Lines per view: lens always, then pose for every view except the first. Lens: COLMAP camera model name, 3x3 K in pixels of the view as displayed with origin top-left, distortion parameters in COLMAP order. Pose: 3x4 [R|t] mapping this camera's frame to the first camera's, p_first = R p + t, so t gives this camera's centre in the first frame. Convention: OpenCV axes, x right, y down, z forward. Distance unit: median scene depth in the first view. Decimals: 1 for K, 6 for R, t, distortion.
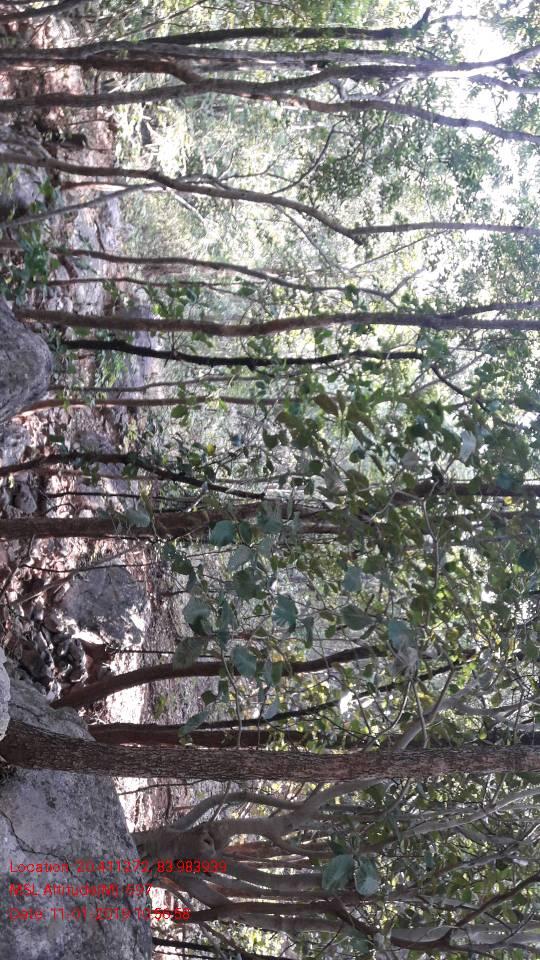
lens RADIAL K [[788.8, 0, 264.0], [0, 788.8, 483.1], [0, 0, 1]] dist [-0.013007, -0.023363]
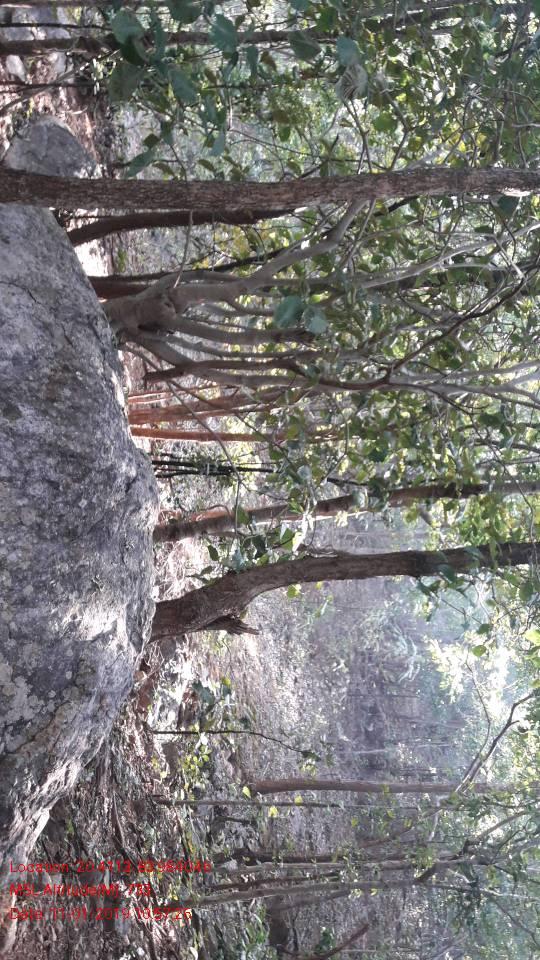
lens RADIAL K [[788.8, 0, 267.7], [0, 788.8, 482.5], [0, 0, 1]] dist [-0.013007, -0.023363]
pose [[0.997357, -0.068259, 0.024913, 0.023758], [0.049763, 0.891473, 0.450333, 0.243830], [-0.052948, -0.447903, 0.892513, -0.073377]]
